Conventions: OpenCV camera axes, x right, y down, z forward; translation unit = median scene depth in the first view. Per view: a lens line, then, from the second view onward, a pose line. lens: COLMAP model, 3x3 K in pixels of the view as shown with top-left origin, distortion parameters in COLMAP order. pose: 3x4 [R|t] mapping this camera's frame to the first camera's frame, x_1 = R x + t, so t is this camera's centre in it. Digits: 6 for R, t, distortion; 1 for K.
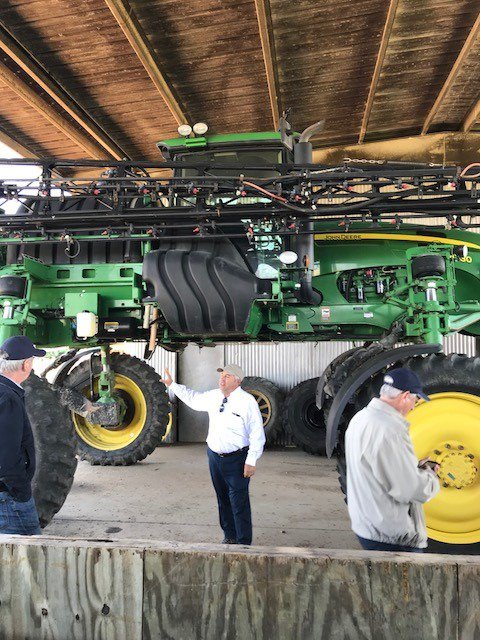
lens RADIAL K [[525.4, 0, 240.0], [0, 525.4, 320.0], [0, 0, 1]] dist [0.089853, -0.173900]
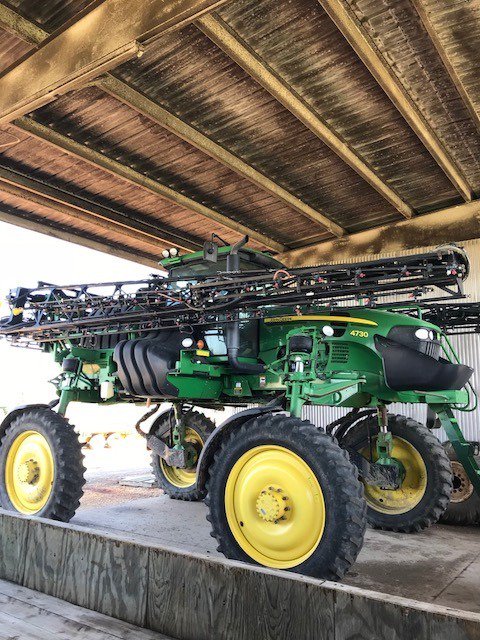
lens RADIAL K [[525.4, 0, 240.0], [0, 525.4, 320.0], [0, 0, 1]] dist [0.089853, -0.173900]
pose [[0.889677, -0.056718, -0.453055, 0.640556], [0.006101, 0.993643, -0.112415, -0.015858], [0.456550, 0.097249, 0.884367, -0.139054]]
